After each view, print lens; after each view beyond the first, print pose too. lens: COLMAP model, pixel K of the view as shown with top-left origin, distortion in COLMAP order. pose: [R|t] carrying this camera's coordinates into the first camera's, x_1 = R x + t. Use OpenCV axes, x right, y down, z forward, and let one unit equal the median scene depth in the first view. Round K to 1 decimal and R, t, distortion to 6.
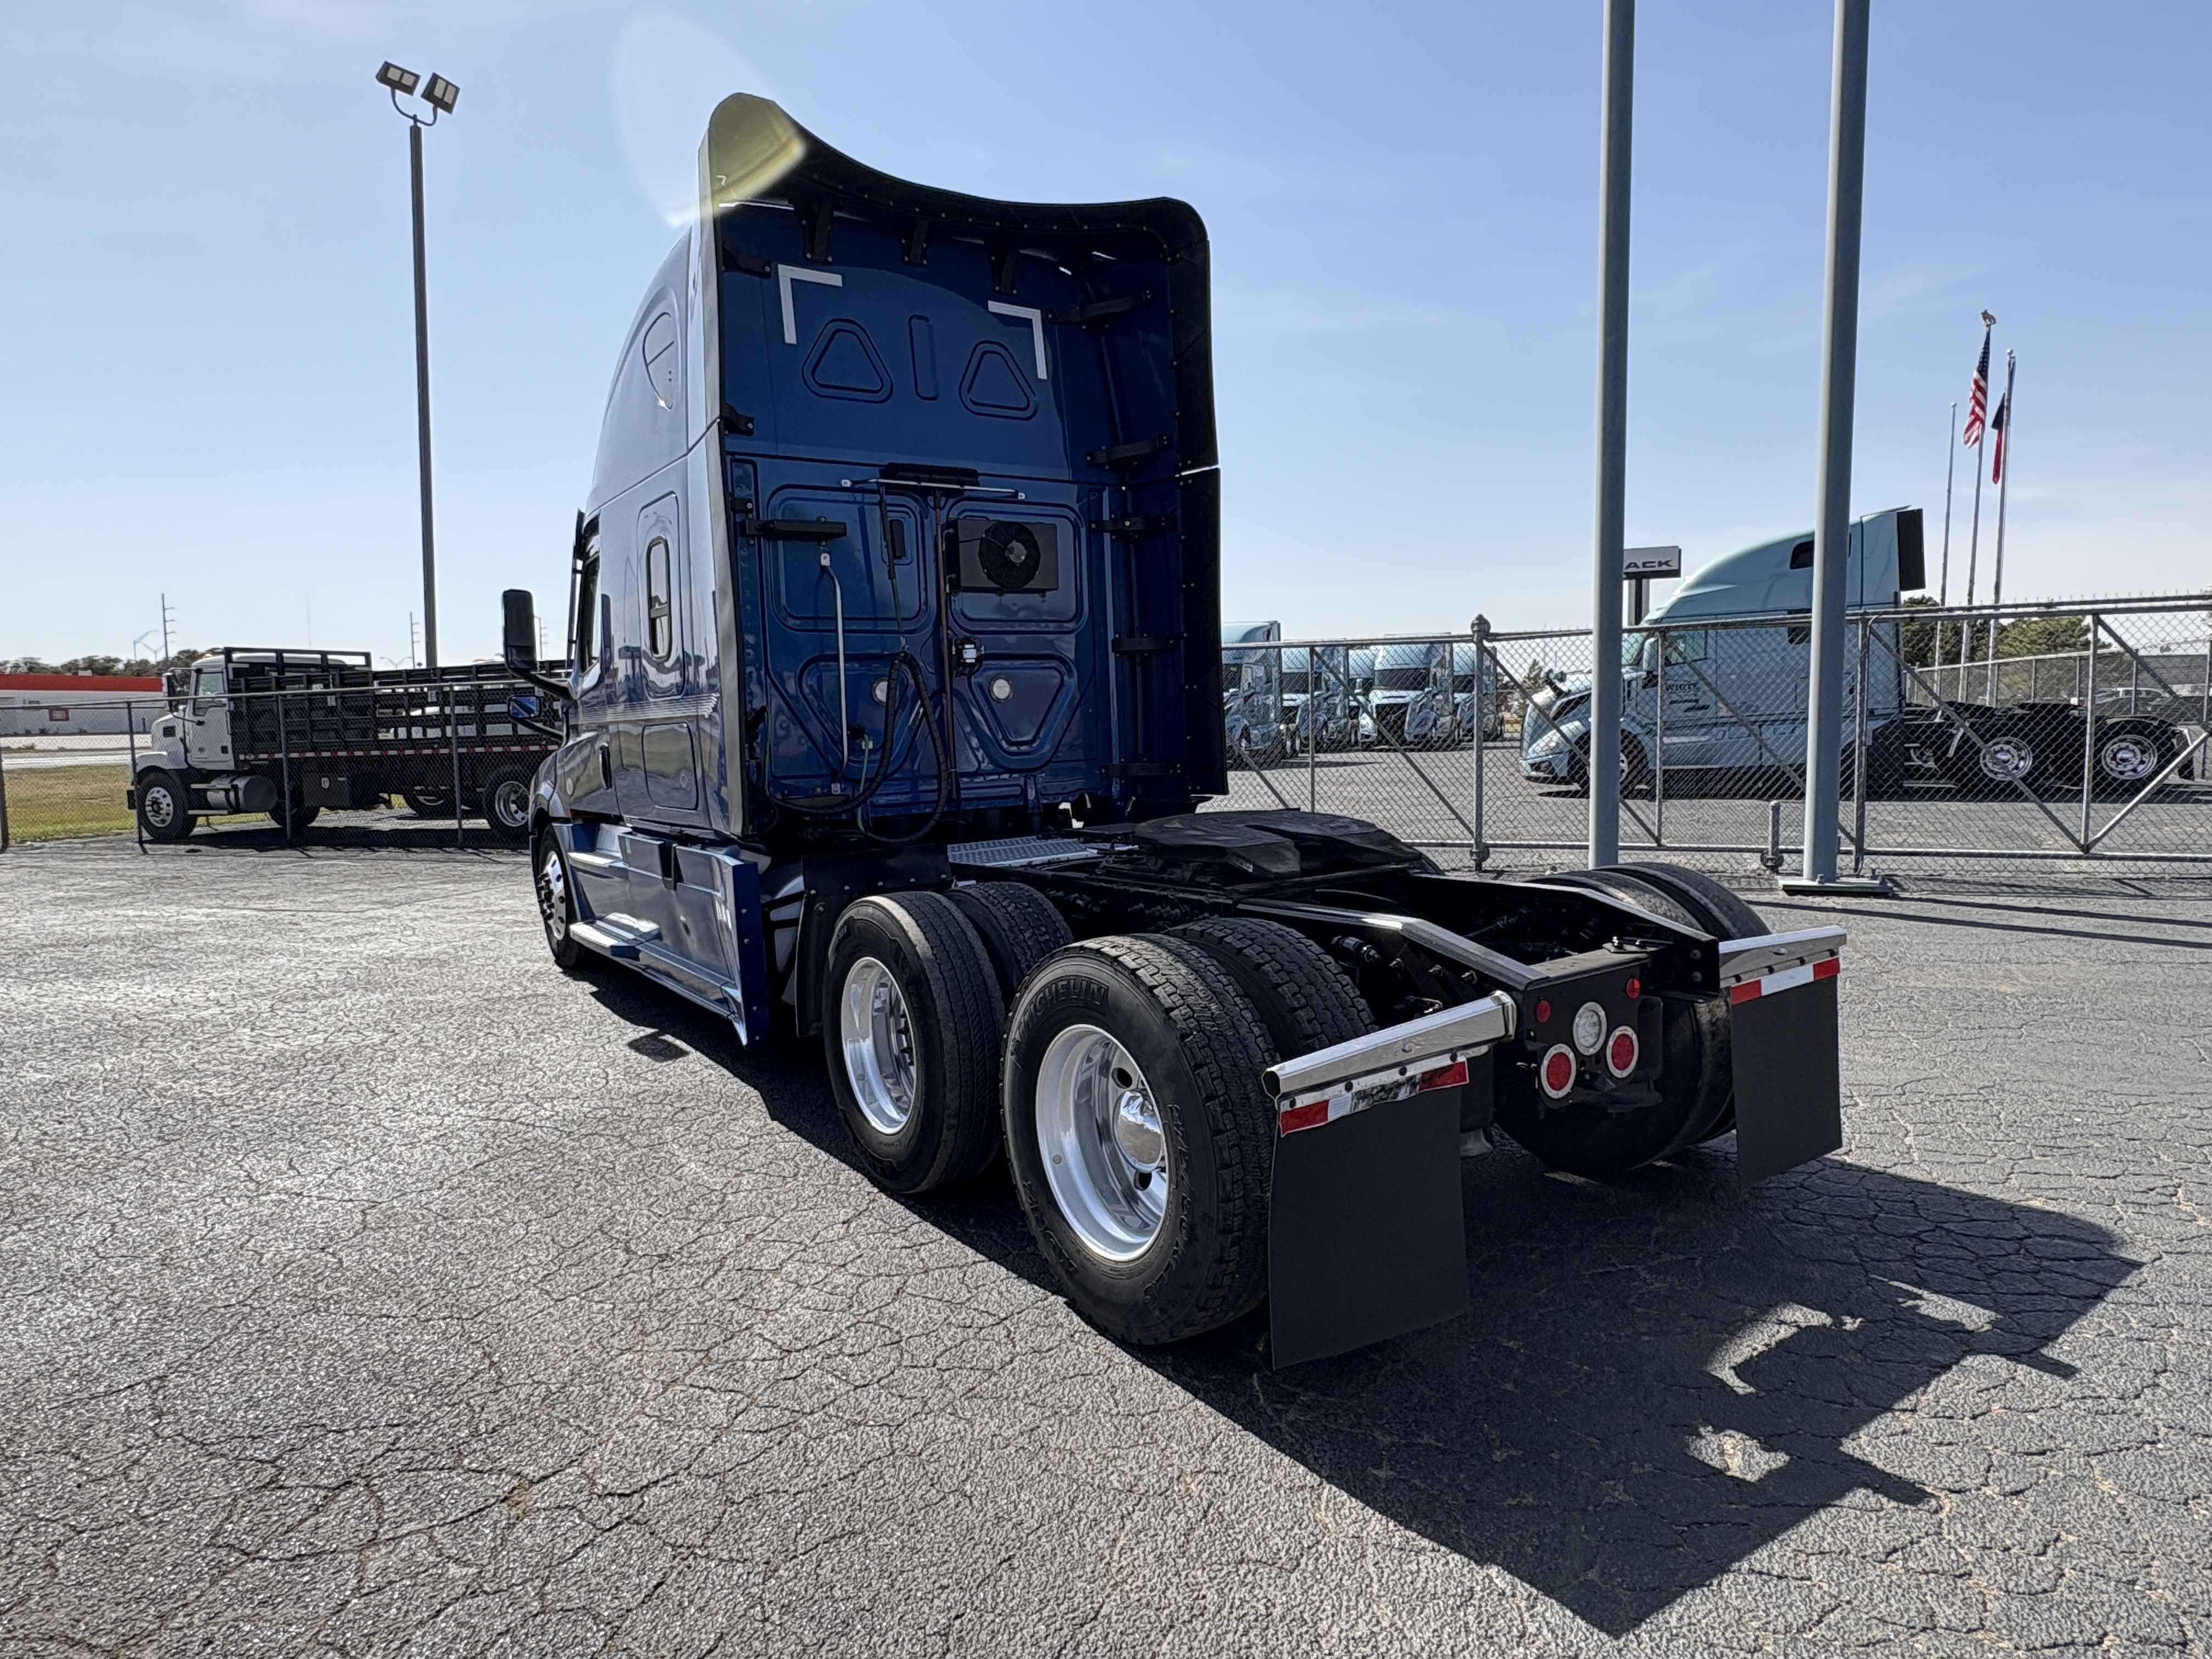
lens RADIAL K [[1320.7, 0, 1106.0], [0, 1320.7, 829.5], [0, 0, 1]] dist [0.003058, -0.000166]
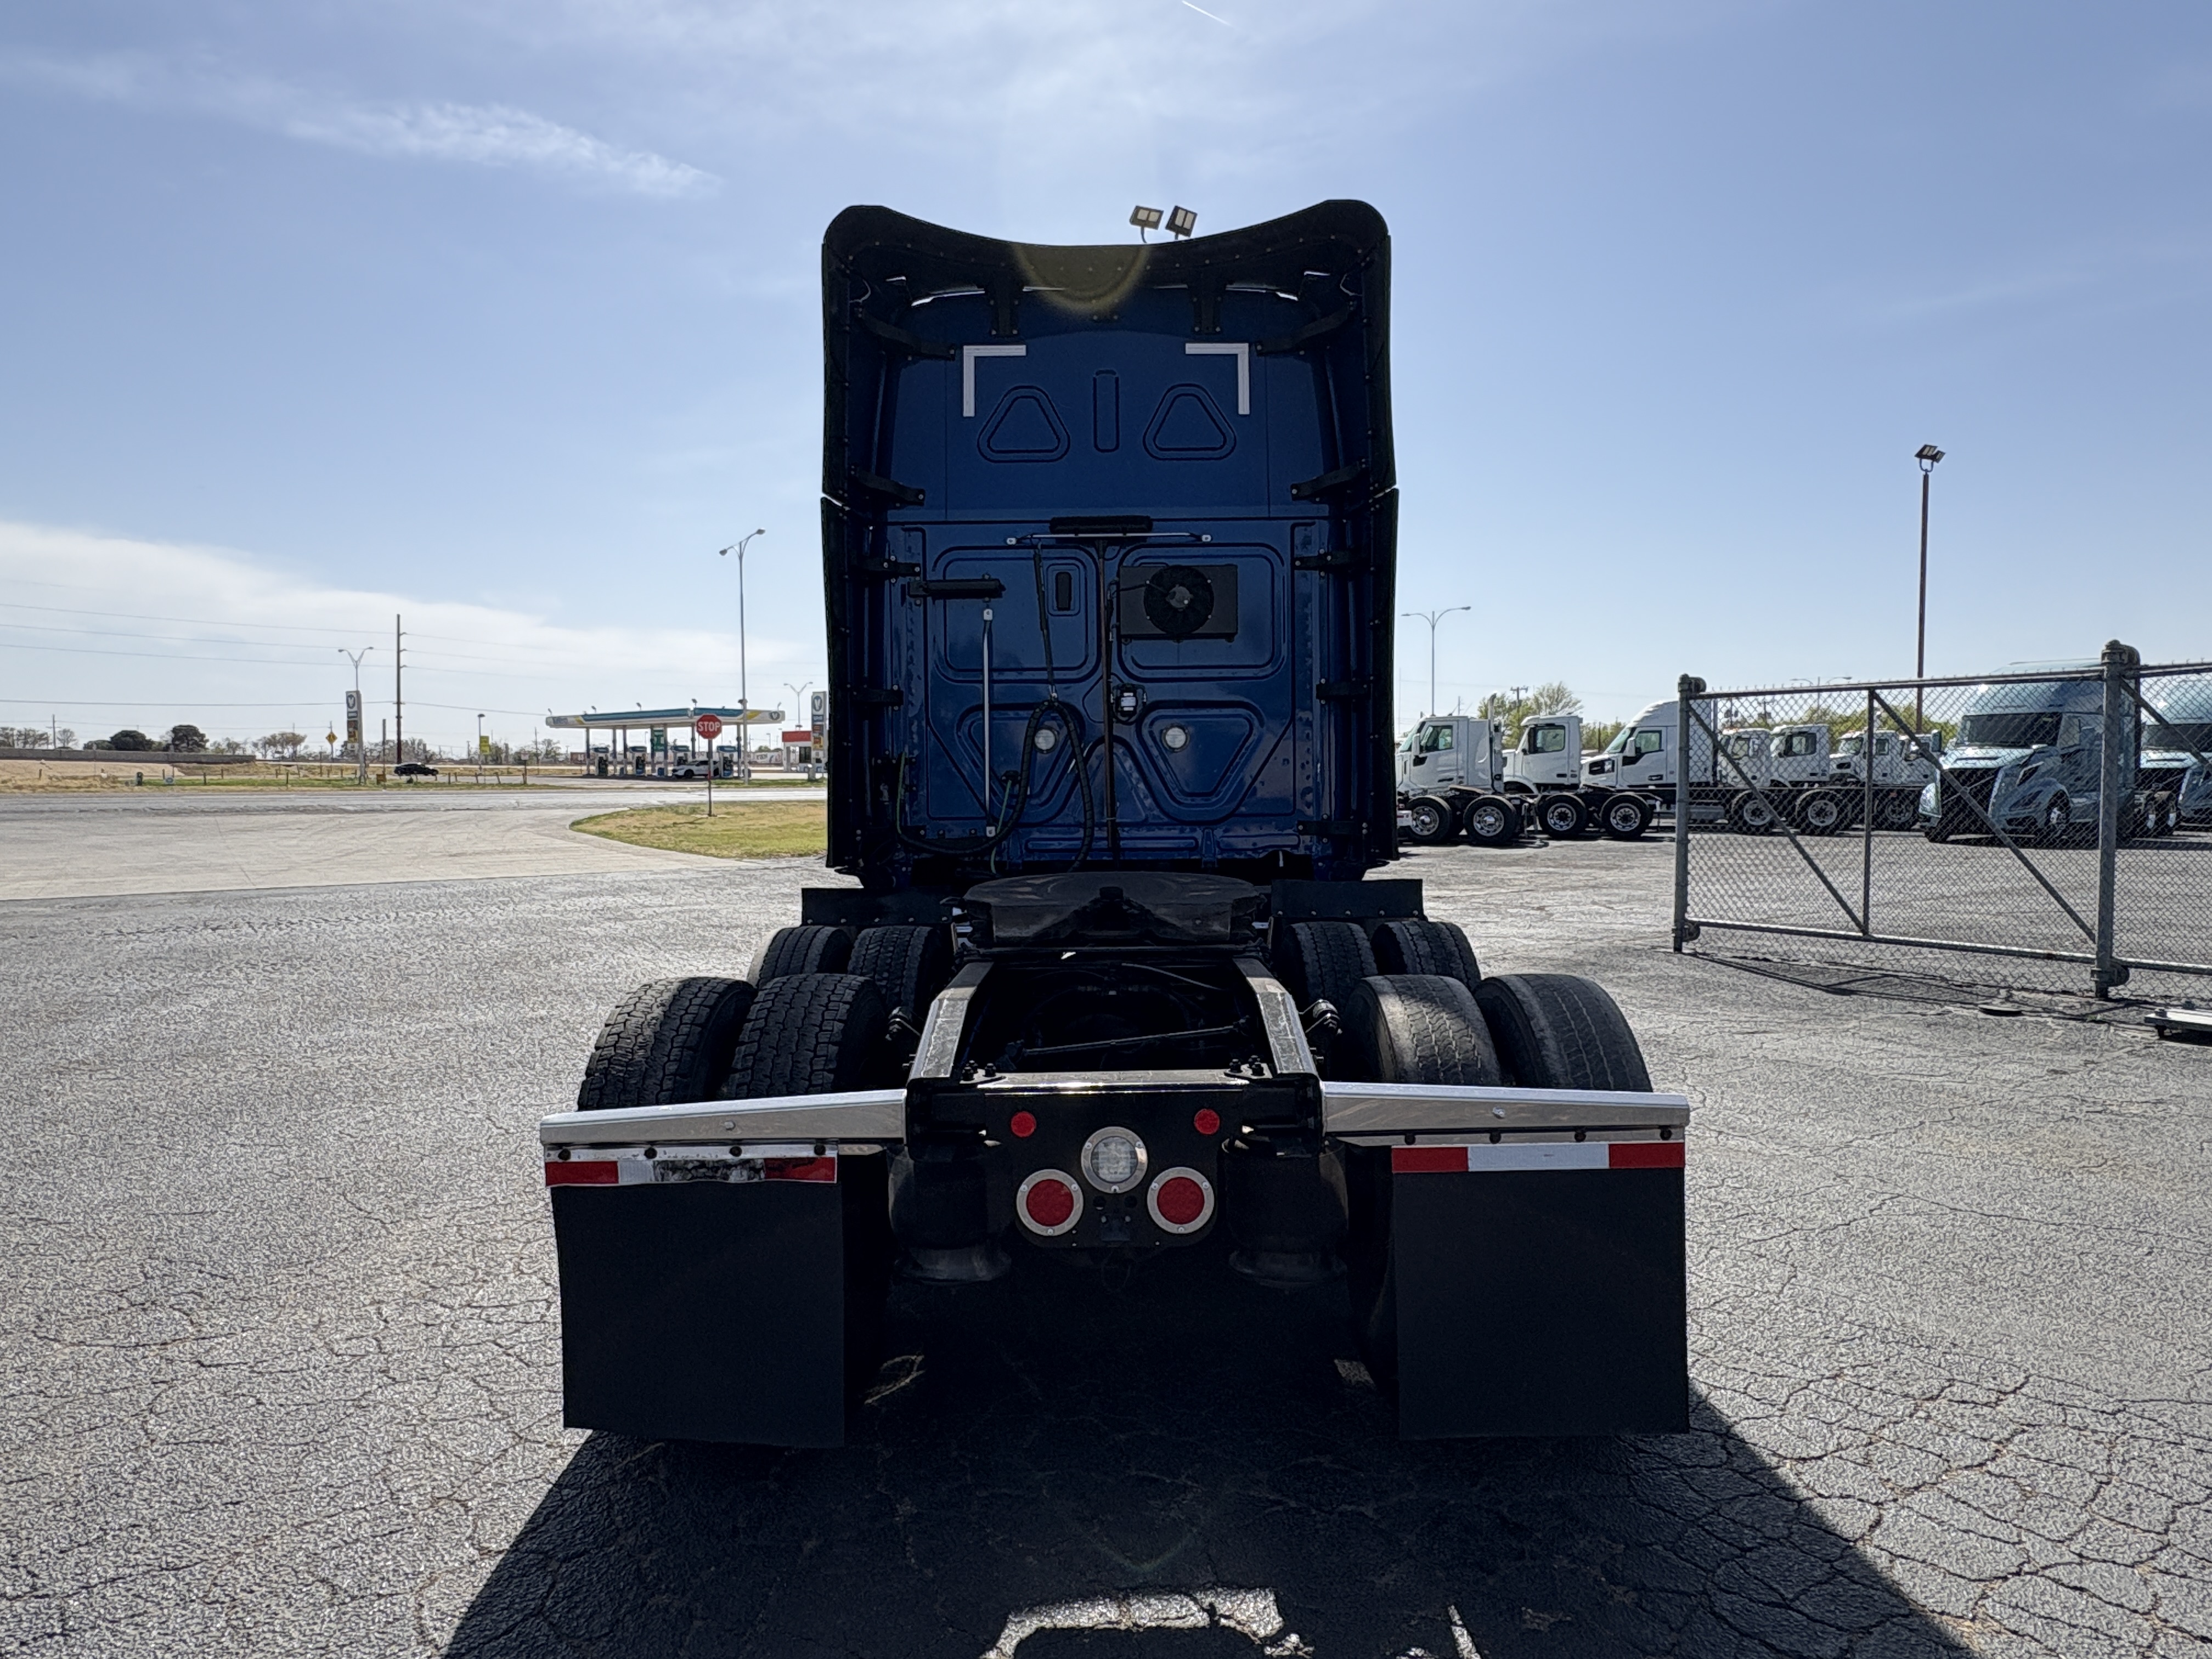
lens RADIAL K [[1320.7, 0, 1106.0], [0, 1320.7, 829.5], [0, 0, 1]] dist [0.003058, -0.000166]
pose [[0.818068, 0.045276, -0.573337, 0.452003], [-0.067812, 0.997536, -0.017982, -0.018771], [0.571110, 0.053589, 0.819122, 0.185525]]
